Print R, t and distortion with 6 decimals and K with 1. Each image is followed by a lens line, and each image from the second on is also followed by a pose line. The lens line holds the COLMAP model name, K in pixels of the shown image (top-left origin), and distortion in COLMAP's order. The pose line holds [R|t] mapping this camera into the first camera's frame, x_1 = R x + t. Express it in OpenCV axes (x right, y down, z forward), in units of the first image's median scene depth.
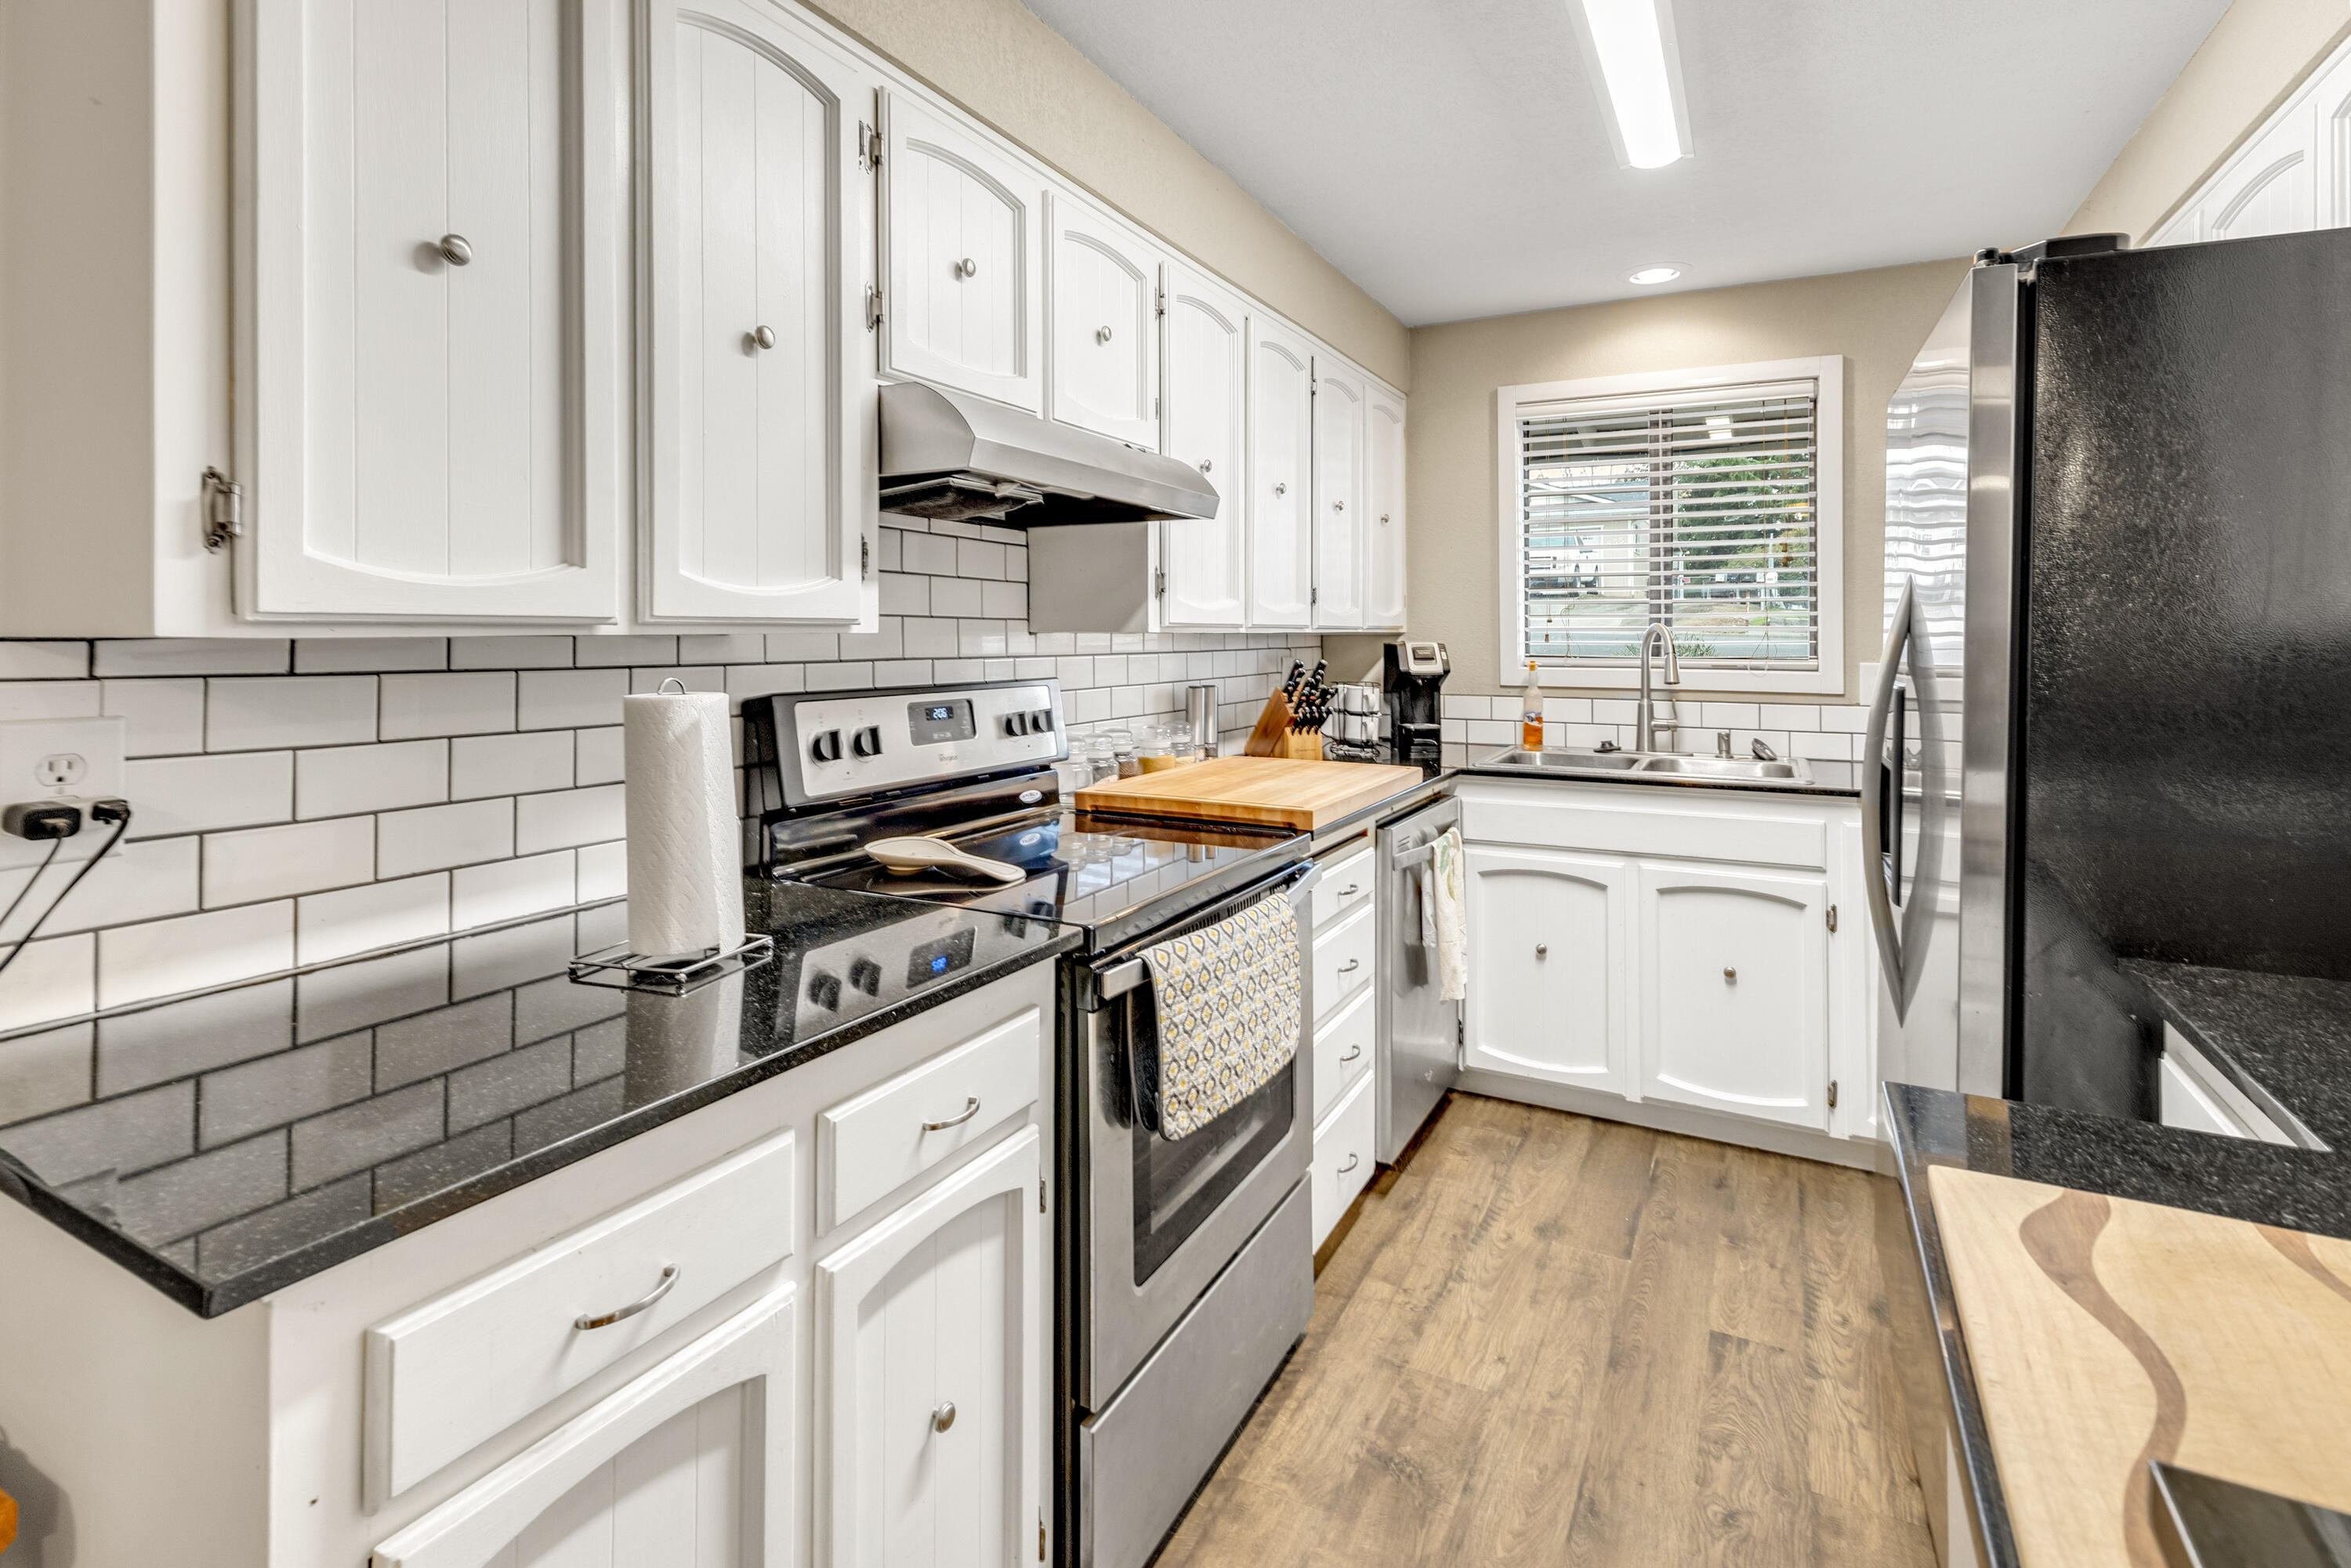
lens RADIAL K [[1105.9, 0, 1184.1], [0, 1105.9, 625.5], [0, 0, 1]] dist [0.000924, -0.000298]
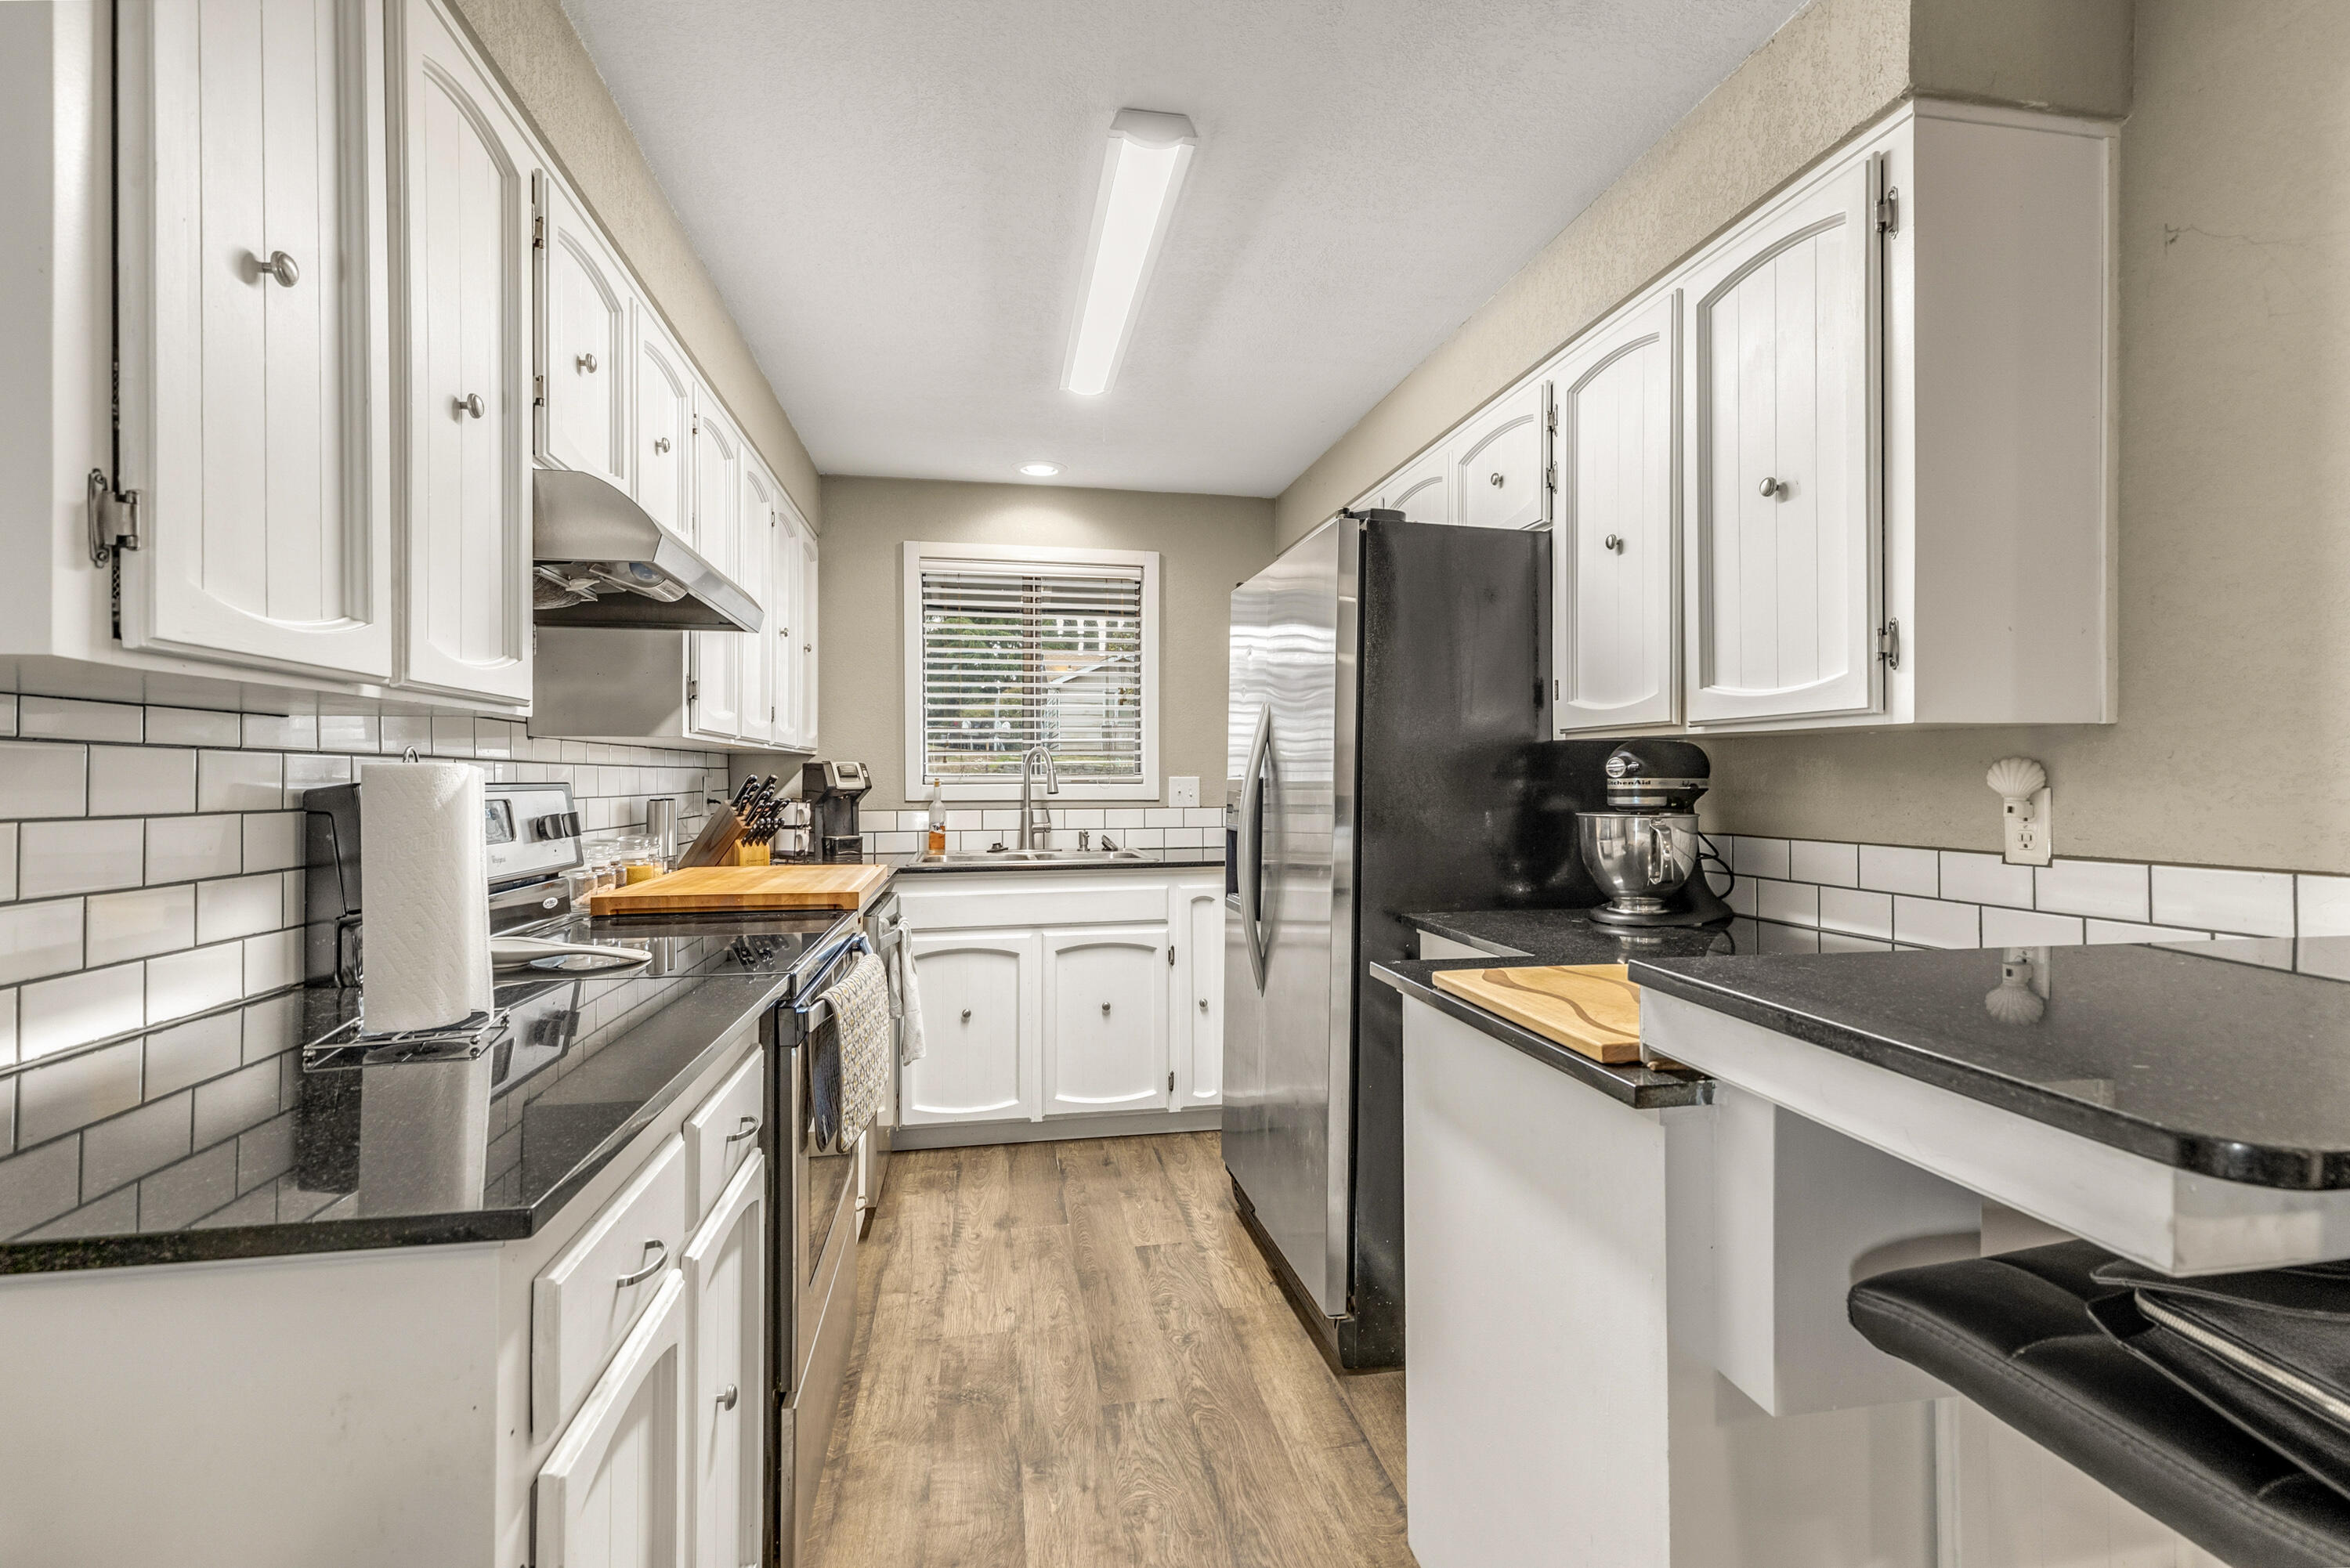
lens RADIAL K [[1072.5, 0, 1179.8], [0, 1072.5, 774.2], [0, 0, 1]] dist [0.008527, -0.000820]
pose [[0.785175, -0.000105, 0.619274, -0.272886], [-0.001340, 0.999997, 0.001868, 0.036369], [-0.619273, -0.002296, 0.785173, -0.079028]]
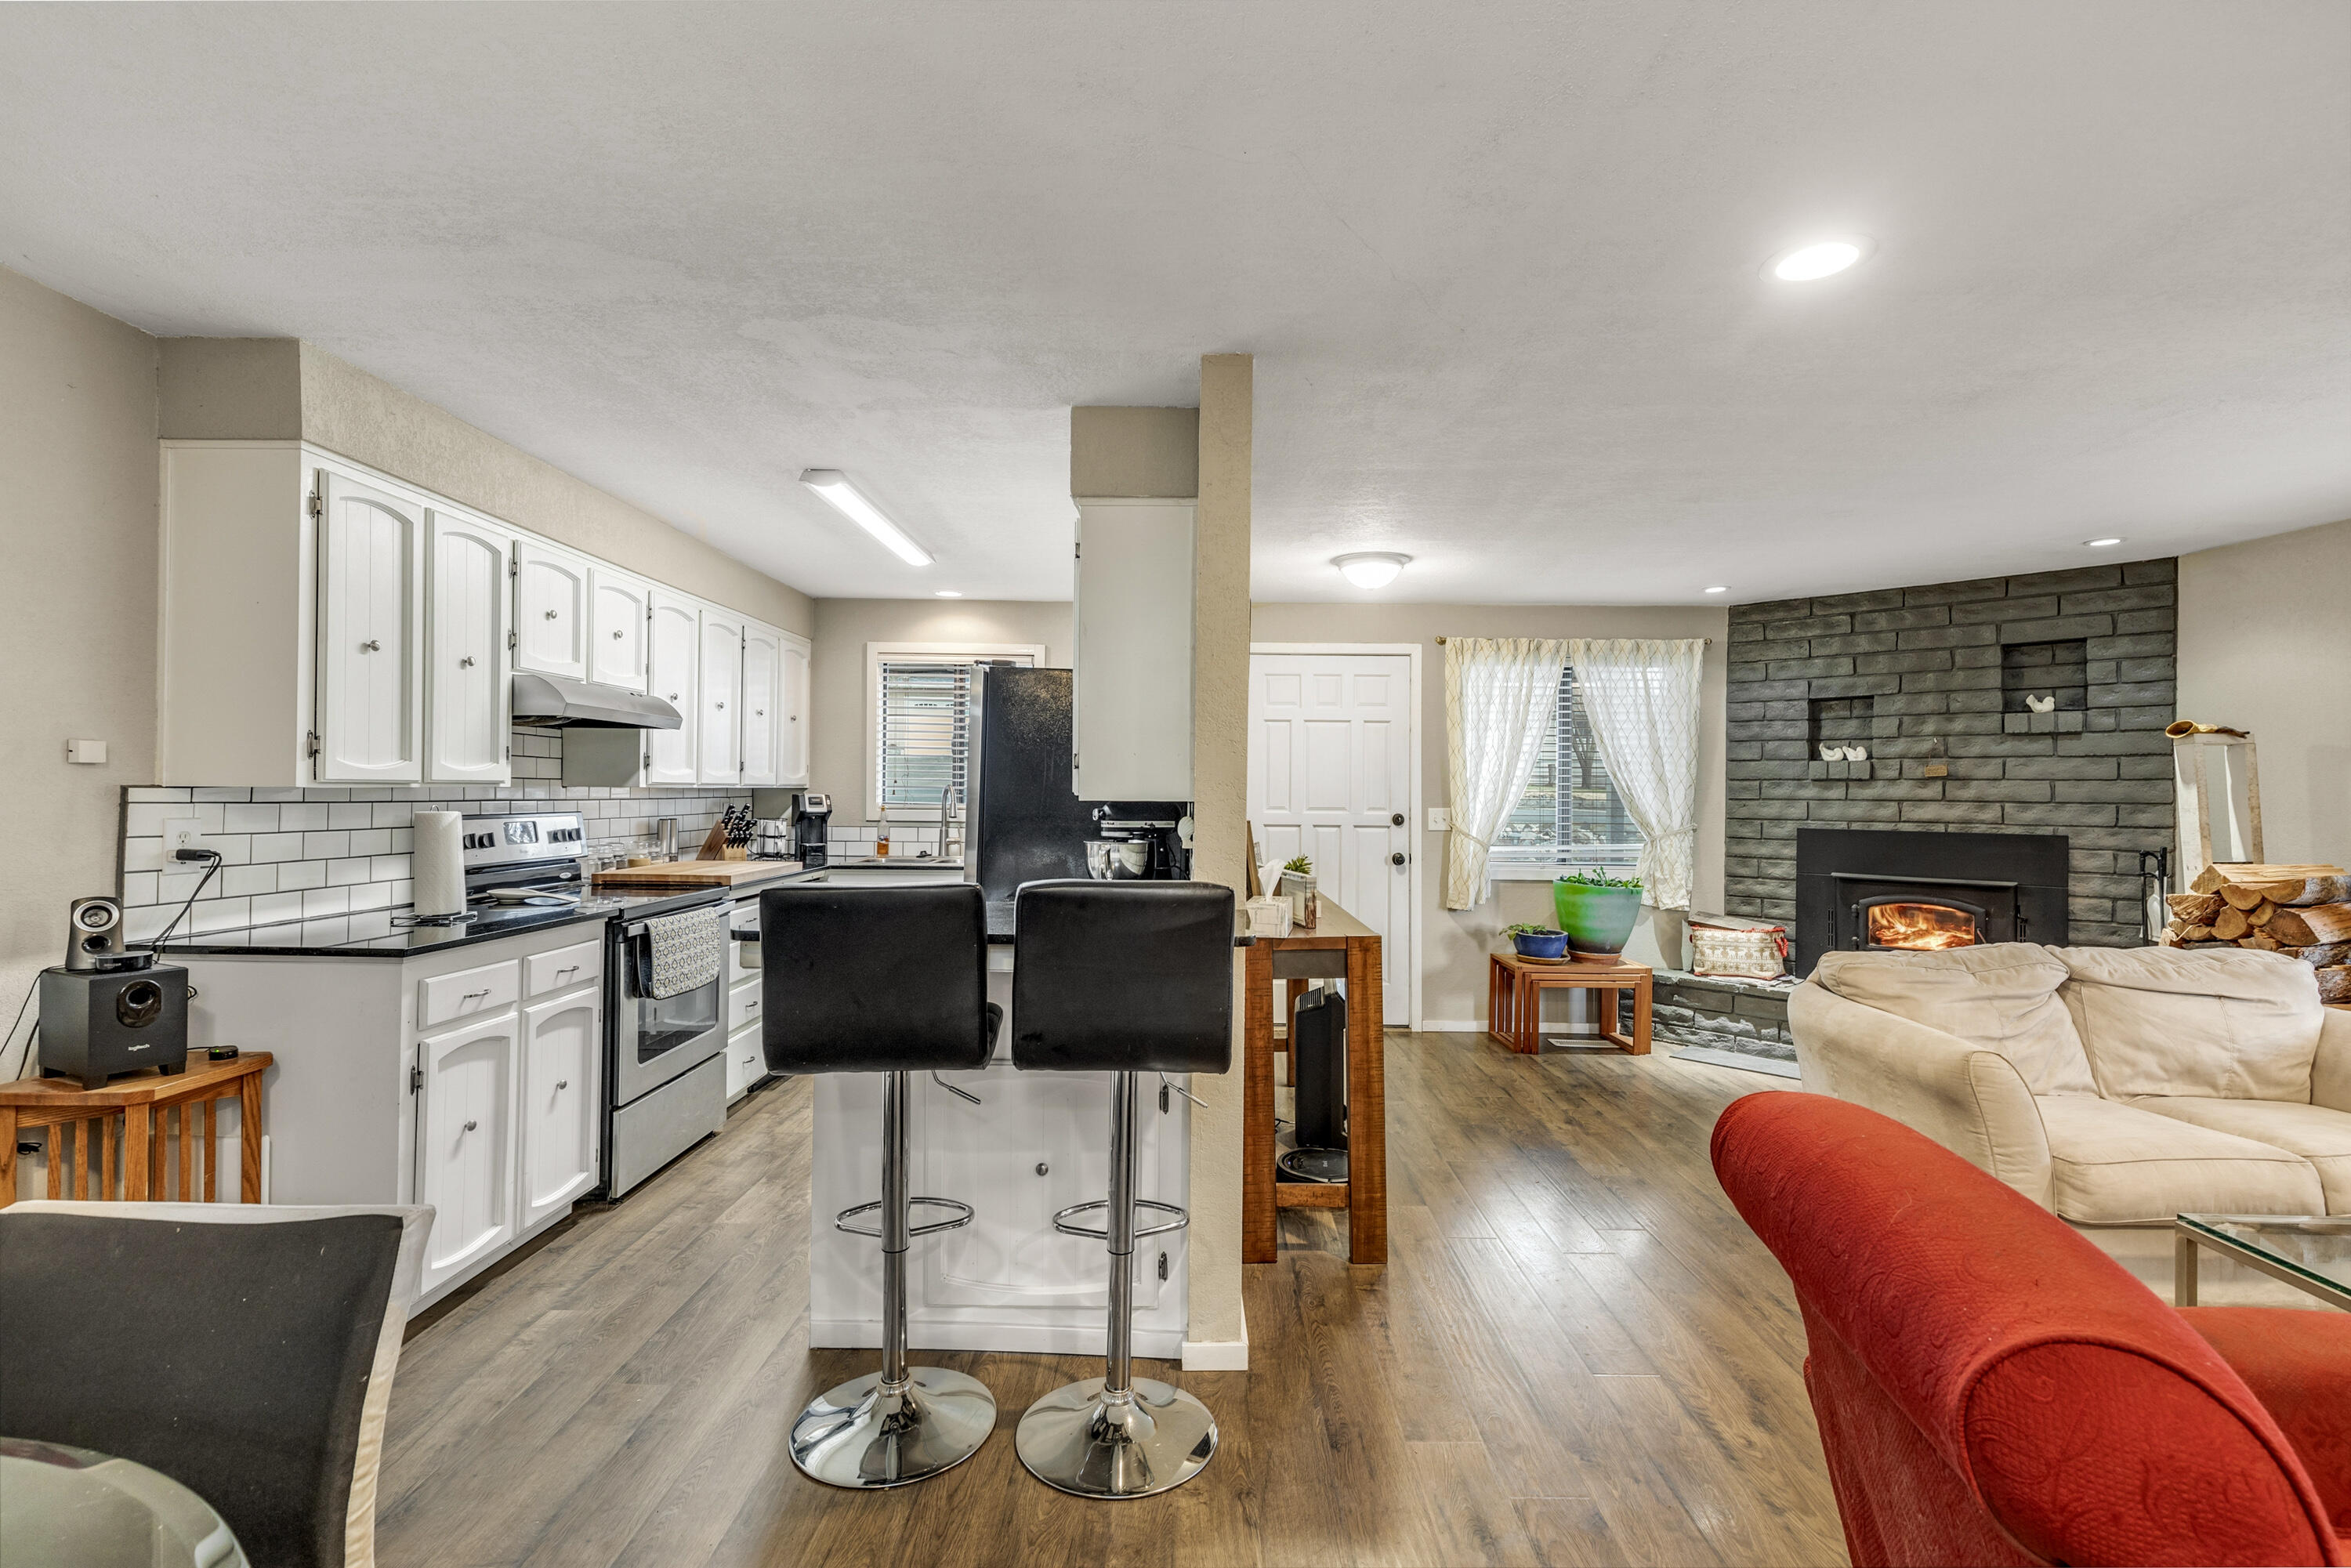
lens RADIAL K [[1073.0, 0, 1176.6], [0, 1073.0, 780.9], [0, 0, 1]] dist [0.008527, -0.000820]
pose [[0.892698, 0.012691, 0.450476, -0.038058], [-0.013099, 0.999912, -0.002213, -0.011173], [-0.450464, -0.003925, 0.892786, -0.983702]]
